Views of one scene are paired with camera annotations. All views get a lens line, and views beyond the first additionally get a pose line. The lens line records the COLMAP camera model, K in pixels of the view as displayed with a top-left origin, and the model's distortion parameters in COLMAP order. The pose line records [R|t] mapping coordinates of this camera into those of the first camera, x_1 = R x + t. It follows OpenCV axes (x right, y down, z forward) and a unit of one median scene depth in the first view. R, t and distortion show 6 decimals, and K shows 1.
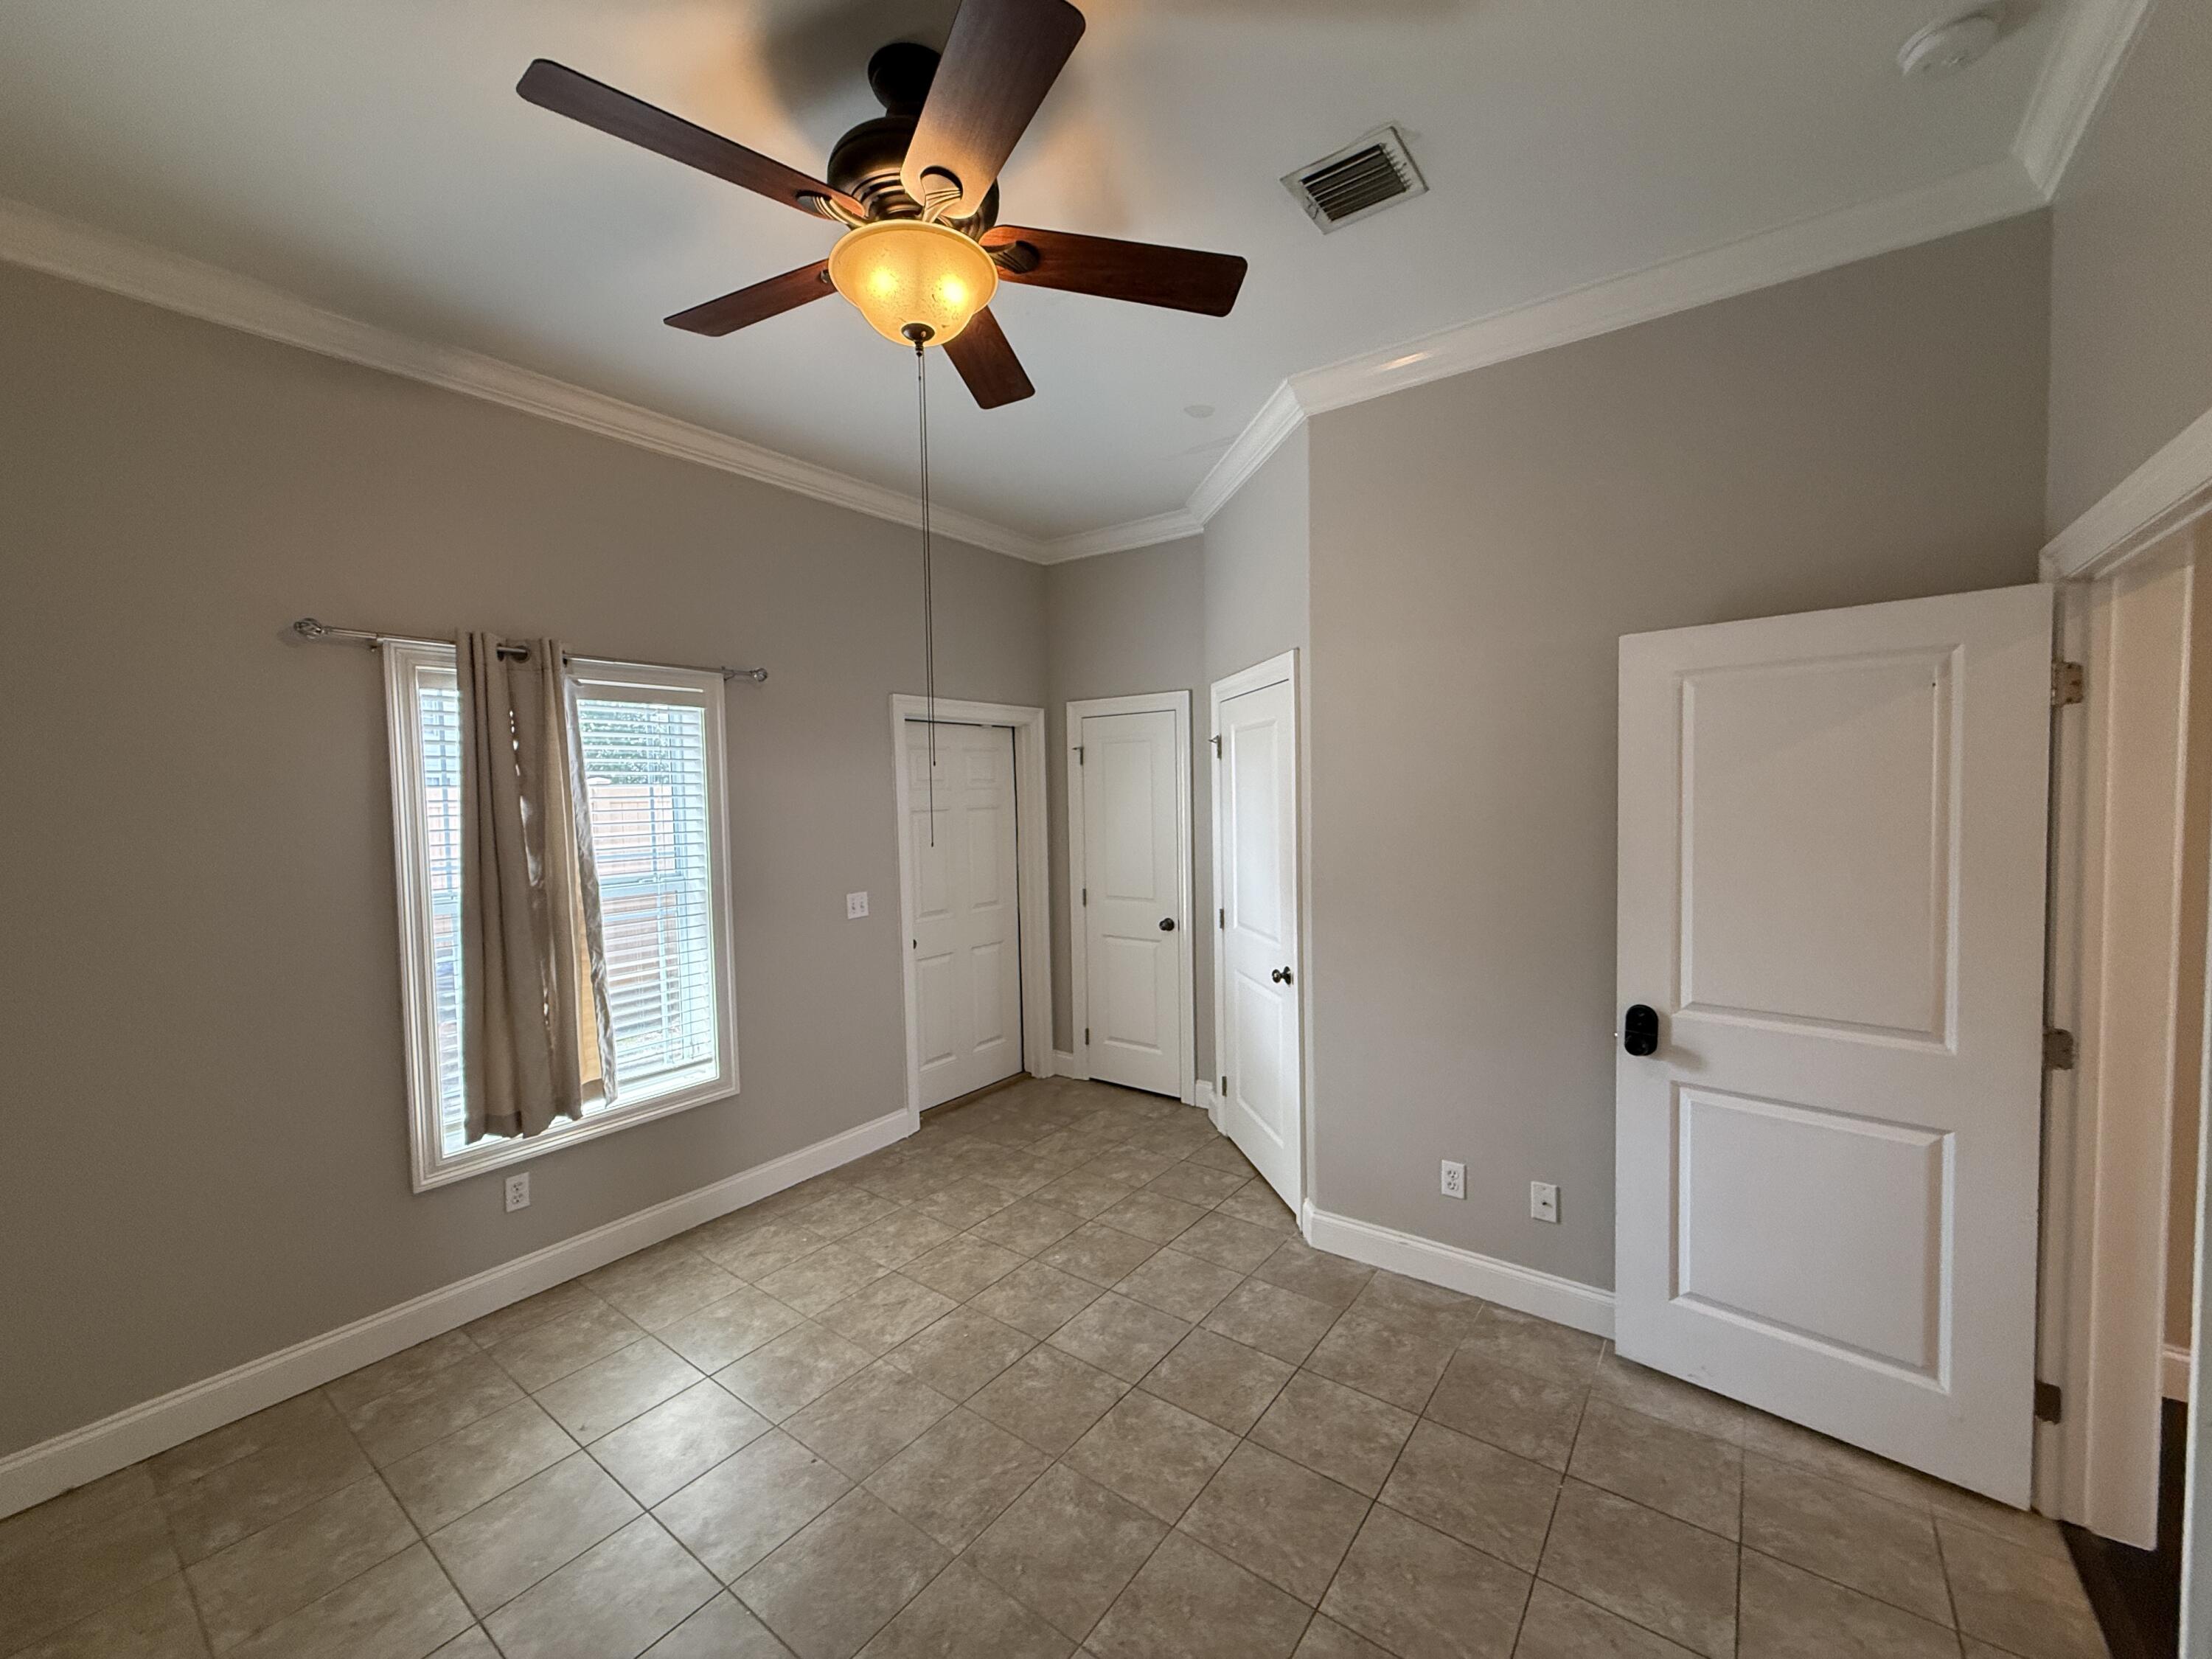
lens RADIAL K [[877.3, 0, 1100.7], [0, 877.3, 831.1], [0, 0, 1]] dist [-0.002998, 0.000082]
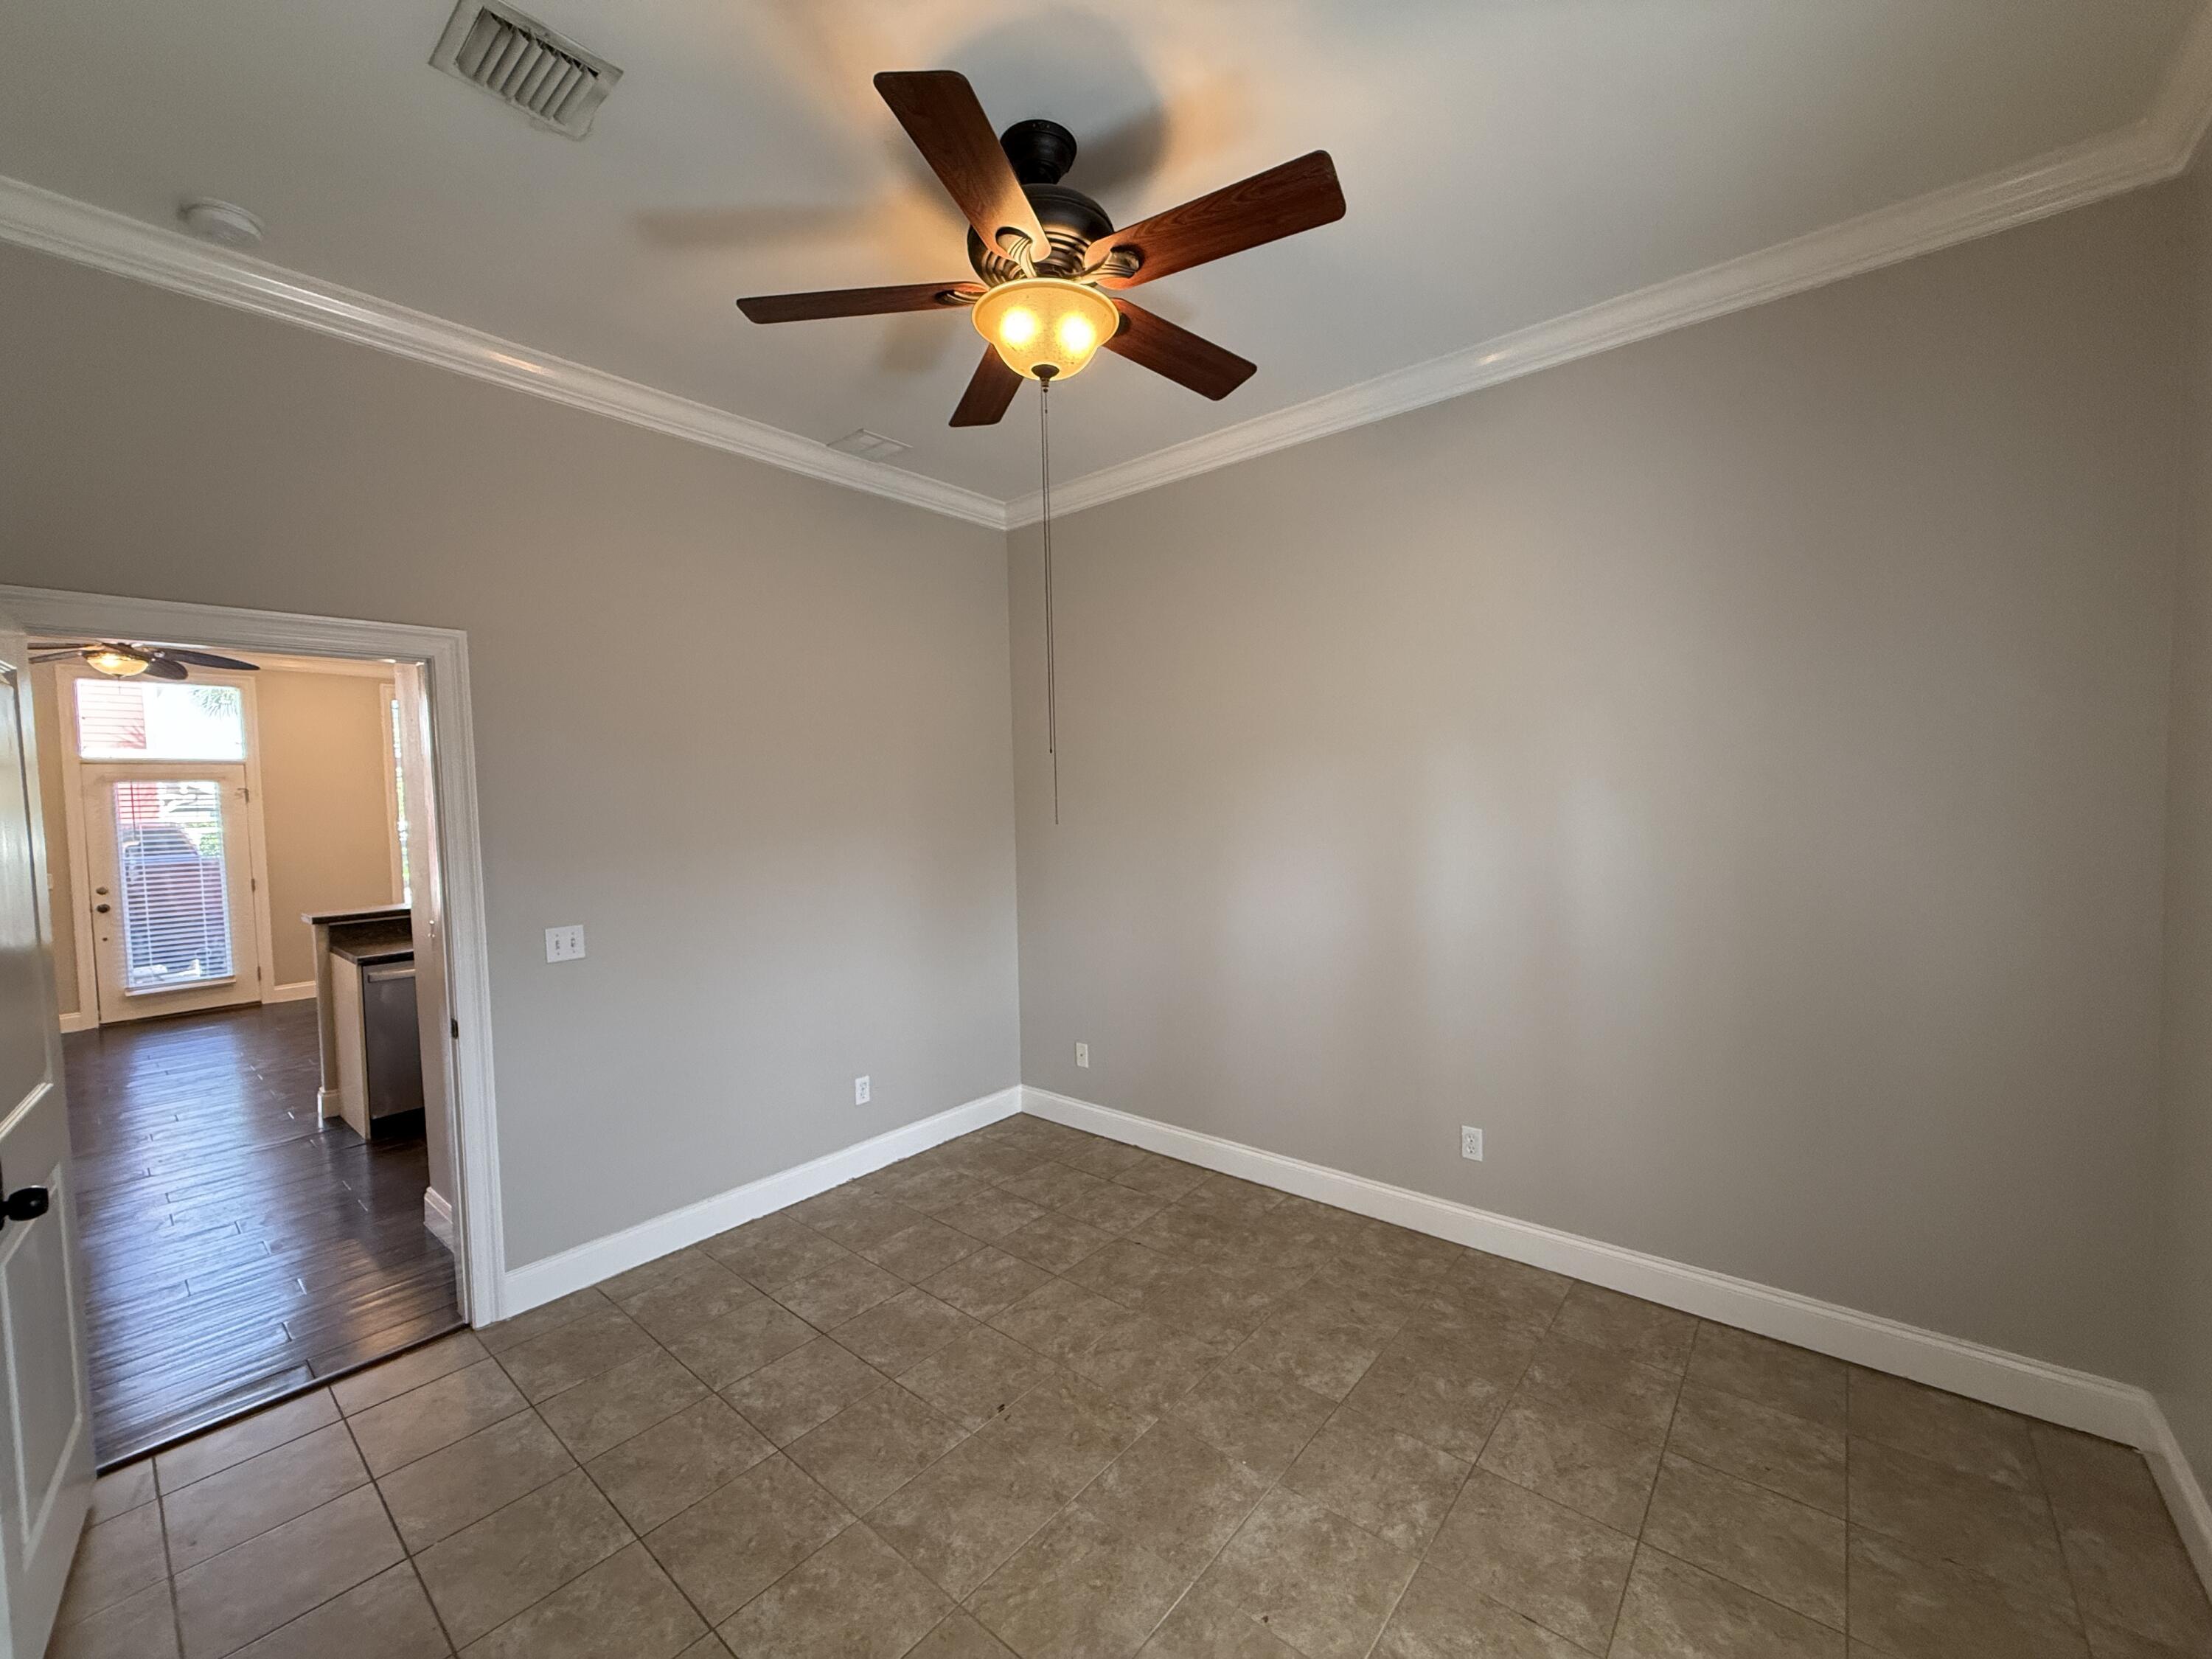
lens RADIAL K [[877.3, 0, 1100.7], [0, 877.3, 861.8], [0, 0, 1]] dist [-0.002998, 0.000082]
pose [[-0.997461, 0.038094, 0.060164, -0.190114], [0.045078, 0.991828, 0.119357, -0.038609], [-0.055126, 0.121766, -0.991027, 1.278108]]
